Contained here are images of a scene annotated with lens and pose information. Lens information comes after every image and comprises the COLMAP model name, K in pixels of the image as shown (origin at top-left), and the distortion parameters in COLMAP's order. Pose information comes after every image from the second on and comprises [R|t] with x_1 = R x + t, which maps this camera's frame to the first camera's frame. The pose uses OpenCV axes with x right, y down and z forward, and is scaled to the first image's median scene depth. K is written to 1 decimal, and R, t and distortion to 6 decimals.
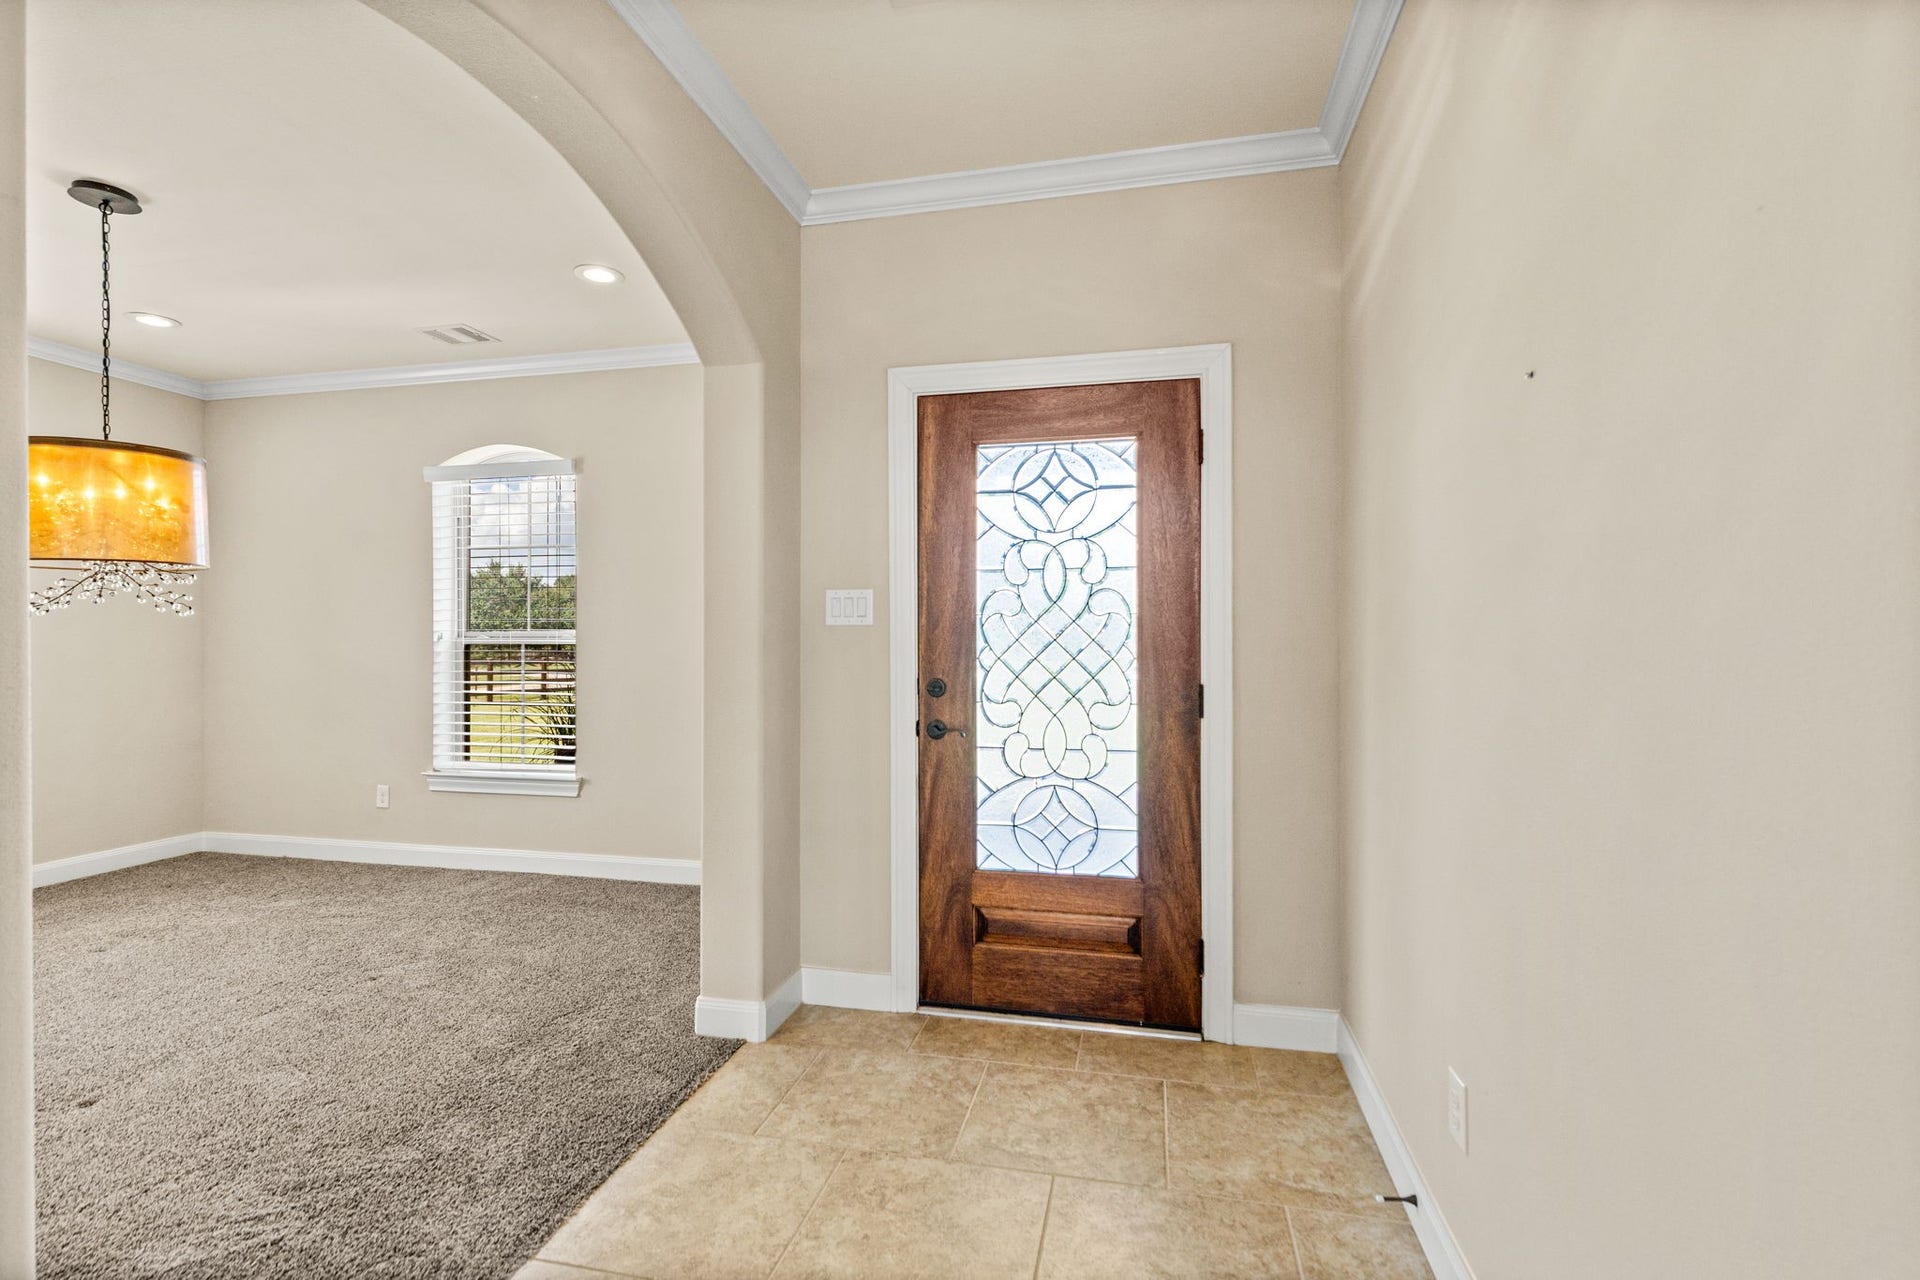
lens RADIAL K [[841.5, 0, 960.7], [0, 841.5, 638.6], [0, 0, 1]] dist [-0.003335, 0.000260]
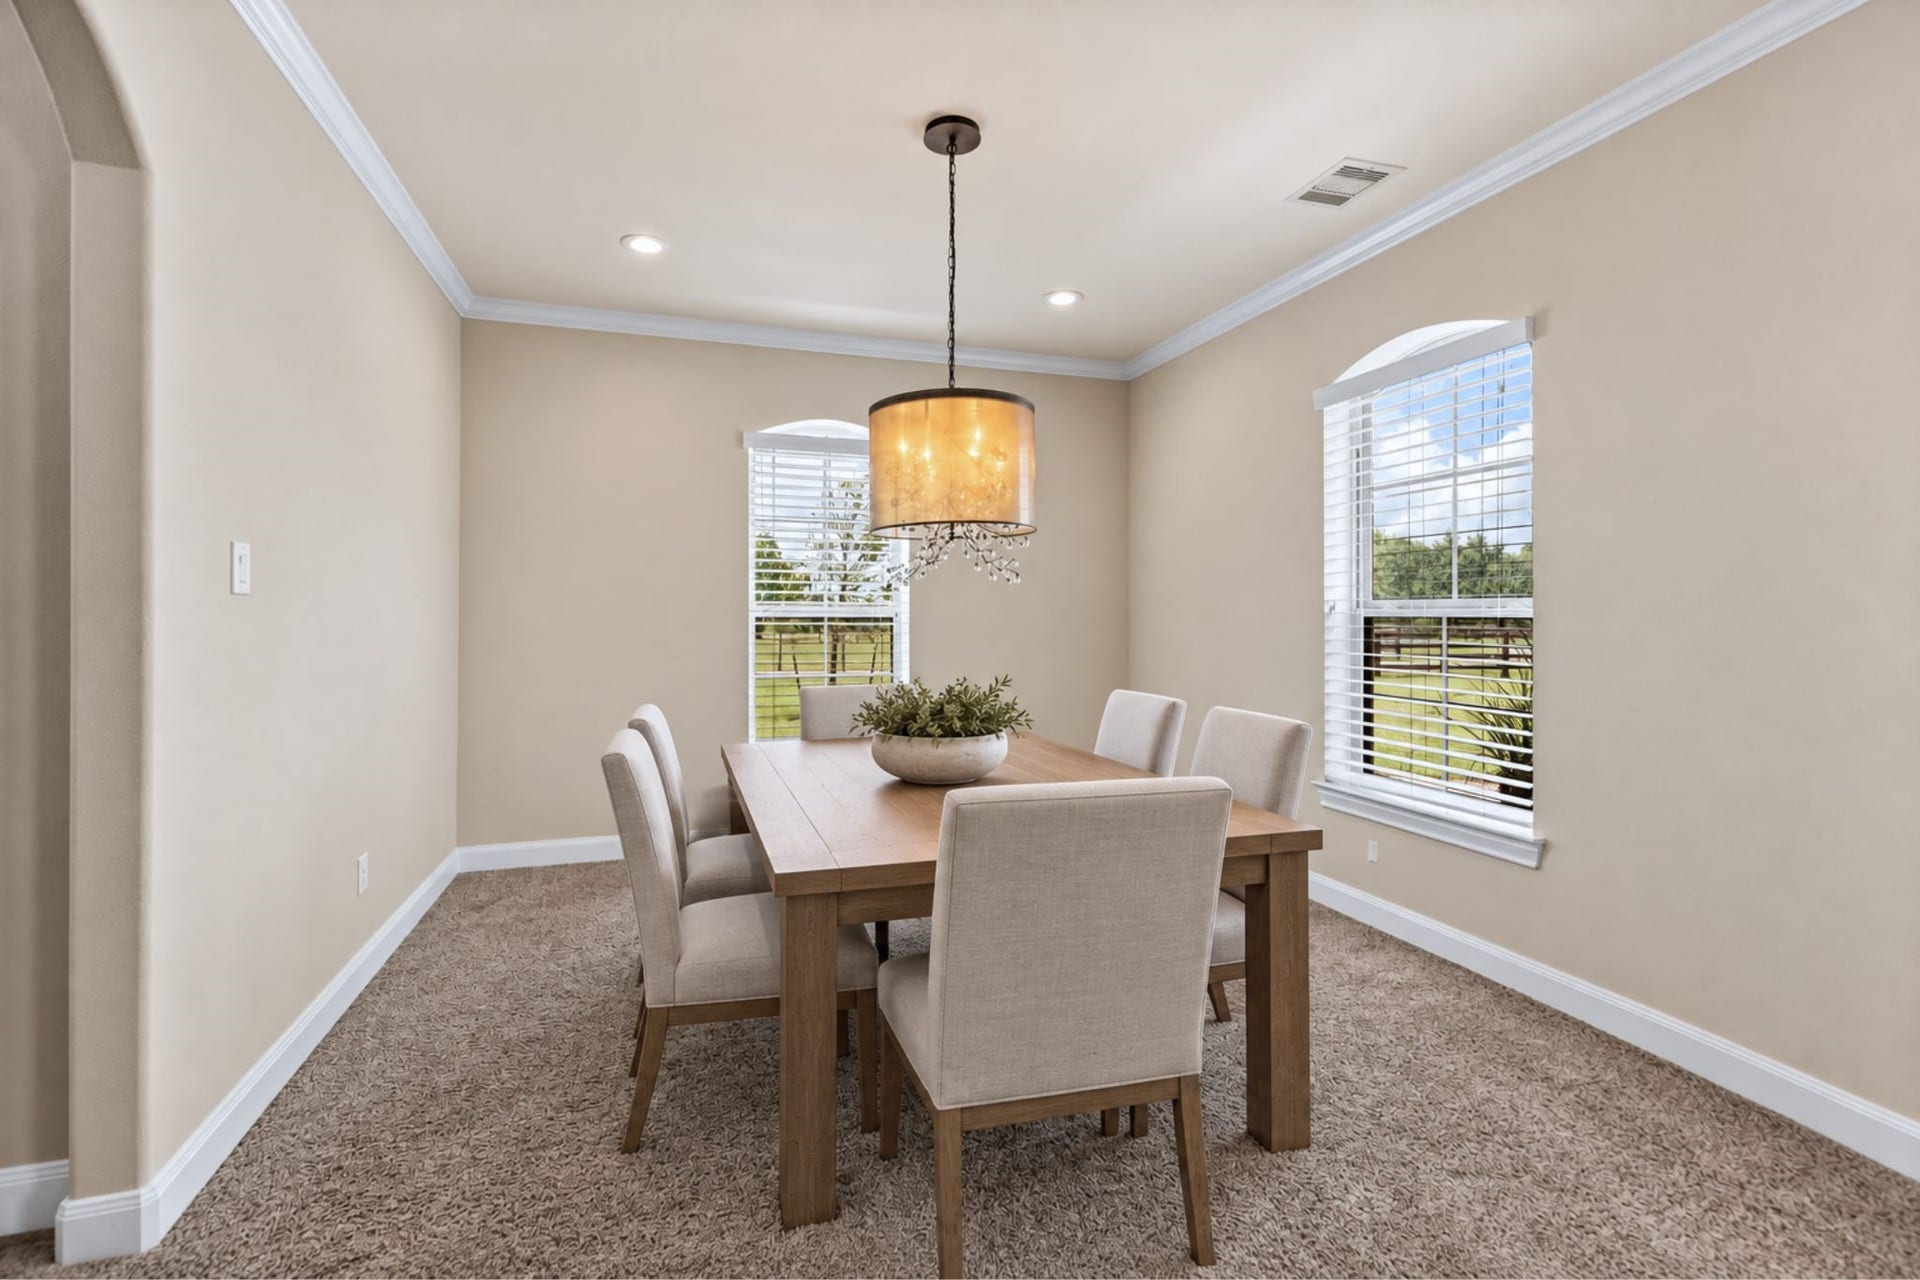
lens RADIAL K [[841.5, 0, 900.5], [0, 841.5, 614.1], [0, 0, 1]] dist [-0.003335, 0.000260]
pose [[0.467674, 0.000279, -0.883901, -0.127917], [0.003471, 0.999992, 0.002152, 0.000922], [0.883894, -0.004074, 0.467669, 0.295679]]
